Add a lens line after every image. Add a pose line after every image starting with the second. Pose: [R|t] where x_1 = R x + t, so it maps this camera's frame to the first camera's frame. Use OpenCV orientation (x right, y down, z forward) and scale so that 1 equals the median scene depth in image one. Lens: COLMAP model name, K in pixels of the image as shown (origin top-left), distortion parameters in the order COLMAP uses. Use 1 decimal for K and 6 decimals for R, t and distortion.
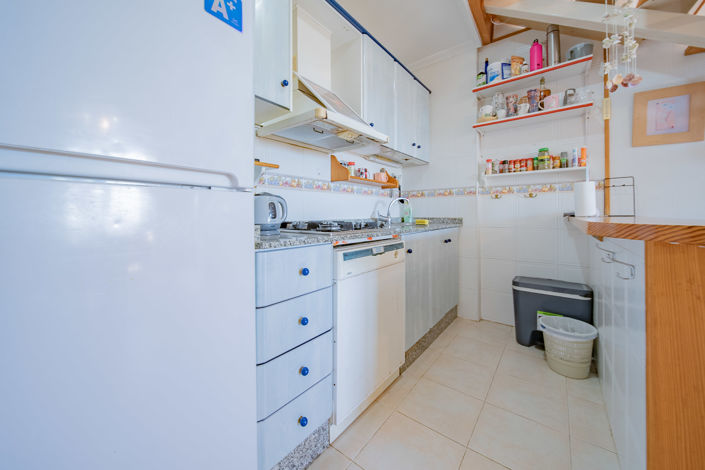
lens RADIAL K [[262.6, 0, 350.8], [0, 262.6, 212.2], [0, 0, 1]] dist [-0.002253, -0.000529]
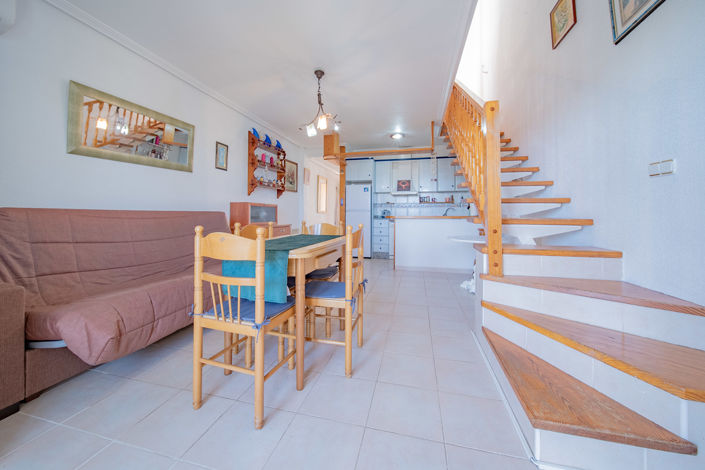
lens RADIAL K [[262.6, 0, 350.8], [0, 262.6, 212.2], [0, 0, 1]] dist [-0.002253, -0.000529]
pose [[0.407006, -0.004437, -0.913415, 2.414138], [0.004416, 0.999986, -0.002890, -0.013273], [0.913415, -0.002857, 0.407019, -0.996188]]
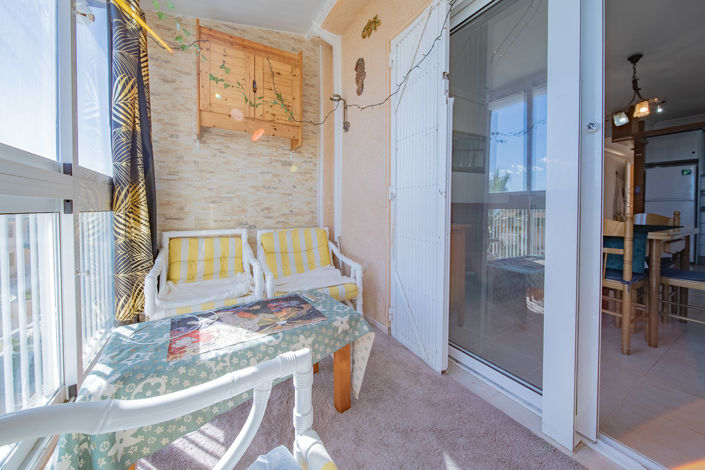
lens RADIAL K [[262.6, 0, 350.8], [0, 262.6, 212.2], [0, 0, 1]] dist [-0.002253, -0.000529]
pose [[-0.364712, 0.023082, -0.930834, 2.879777], [0.009794, 0.999732, 0.020954, -0.011289], [0.931069, -0.001475, -0.364841, -1.460948]]
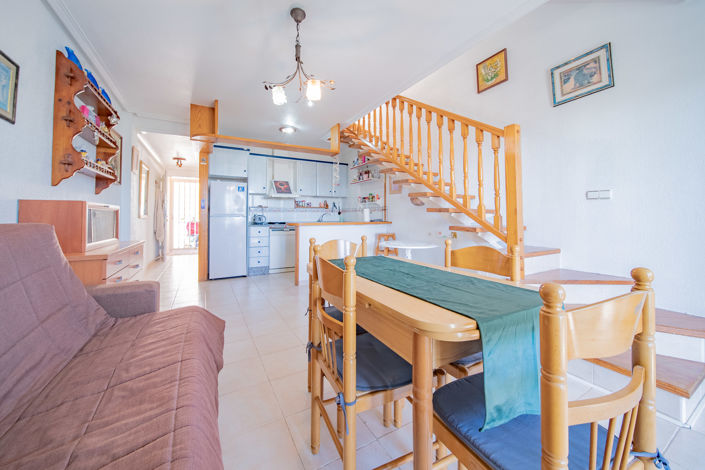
lens RADIAL K [[261.0, 0, 350.9], [0, 261.0, 212.3], [0, 0, 1]] dist [0.001229, 0.000166]
pose [[0.923563, -0.004612, -0.383418, 1.568408], [0.000985, 0.999953, -0.009656, -0.045566], [0.383445, 0.008540, 0.923524, -1.371021]]
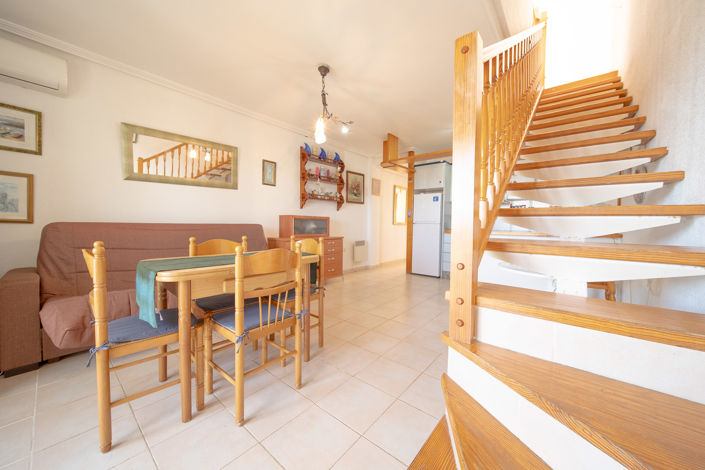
lens RADIAL K [[253.8, 0, 352.5], [0, 253.8, 235.0], [0, 0, 1]] dist [-0.000565, -0.000169]
pose [[-0.032846, 0.045325, -0.998432, 2.302569], [-0.004009, 0.998957, 0.045481, -0.032280], [0.999452, 0.005497, -0.032630, -0.376459]]
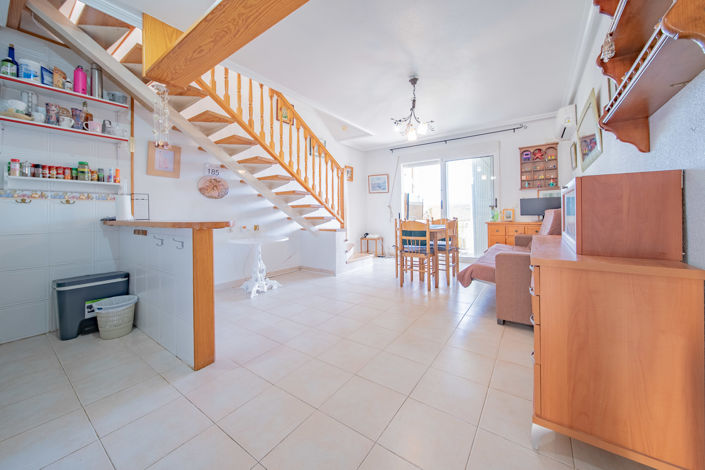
lens RADIAL K [[262.6, 0, 350.8], [0, 262.6, 212.2], [0, 0, 1]] dist [-0.002253, -0.000529]
pose [[-0.044615, 0.010479, 0.998949, -0.485086], [0.006016, 0.999930, -0.010221, -0.004594], [-0.998986, 0.005554, -0.044674, -0.123726]]
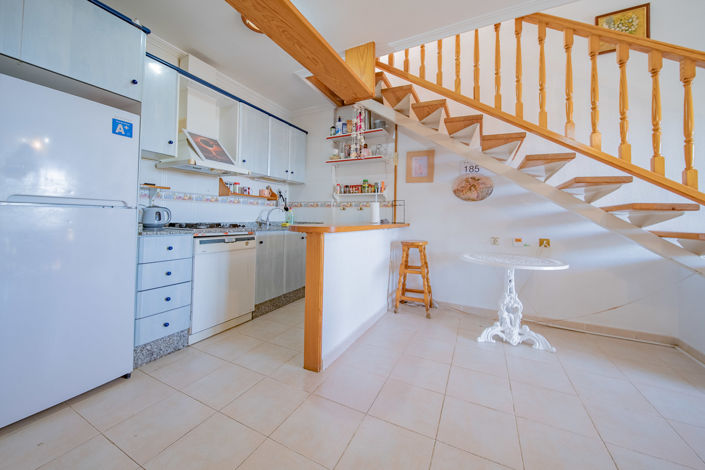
lens RADIAL K [[261.0, 0, 350.9], [0, 261.0, 212.3], [0, 0, 1]] dist [0.001229, 0.000166]
pose [[0.979855, 0.024655, 0.198180, 0.356652], [-0.022029, 0.999638, -0.015446, -0.019496], [-0.198490, 0.010769, 0.980044, -0.560478]]
